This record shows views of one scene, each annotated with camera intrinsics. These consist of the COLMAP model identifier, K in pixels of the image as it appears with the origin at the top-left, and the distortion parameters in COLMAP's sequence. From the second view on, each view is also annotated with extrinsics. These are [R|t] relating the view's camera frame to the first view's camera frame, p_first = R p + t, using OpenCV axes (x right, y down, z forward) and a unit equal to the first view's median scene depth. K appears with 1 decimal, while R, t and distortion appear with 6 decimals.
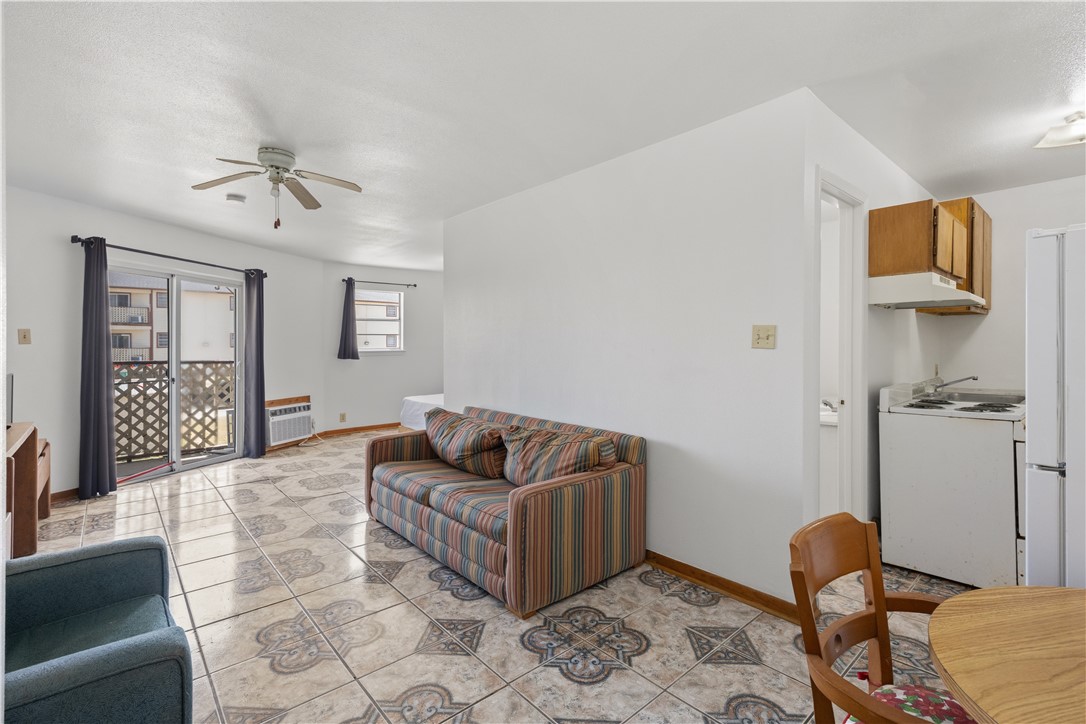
lens RADIAL K [[502.3, 0, 546.1], [0, 502.3, 347.0], [0, 0, 1]] dist [0.002283, 0.000903]
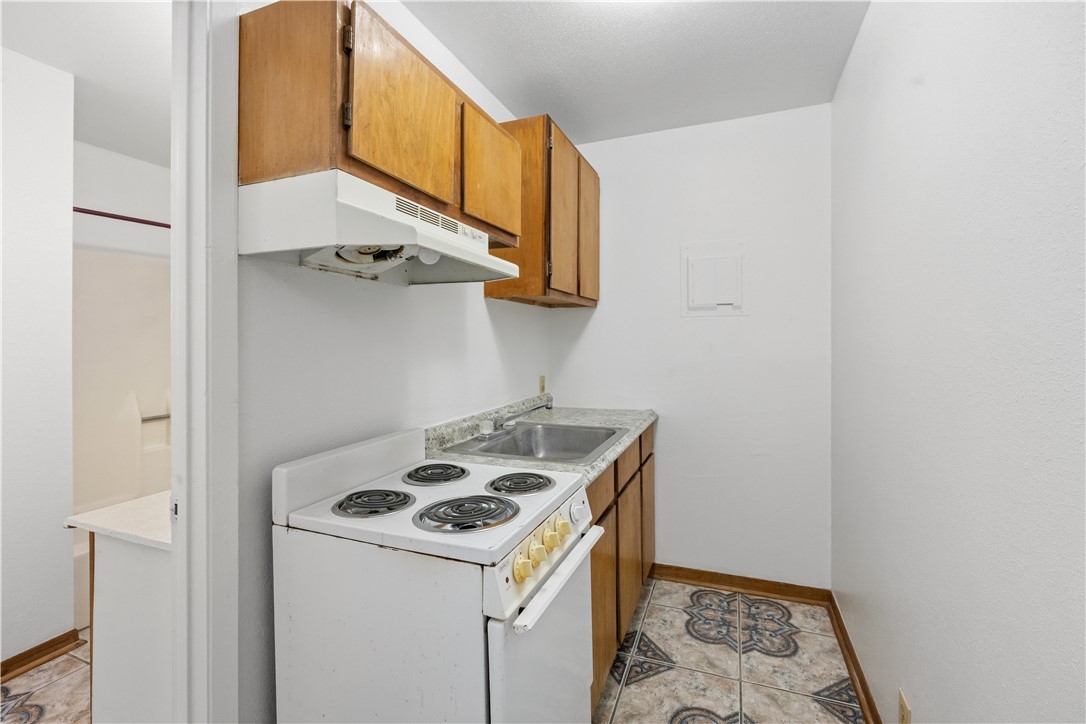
lens RADIAL K [[460.6, 0, 556.2], [0, 460.6, 344.1], [0, 0, 1]] dist [0.000205, 0.000008]
pose [[0.892137, -0.005734, 0.451728, 0.722692], [0.007725, 0.999967, -0.002562, -0.013281], [-0.451699, 0.005775, 0.892152, 0.587459]]
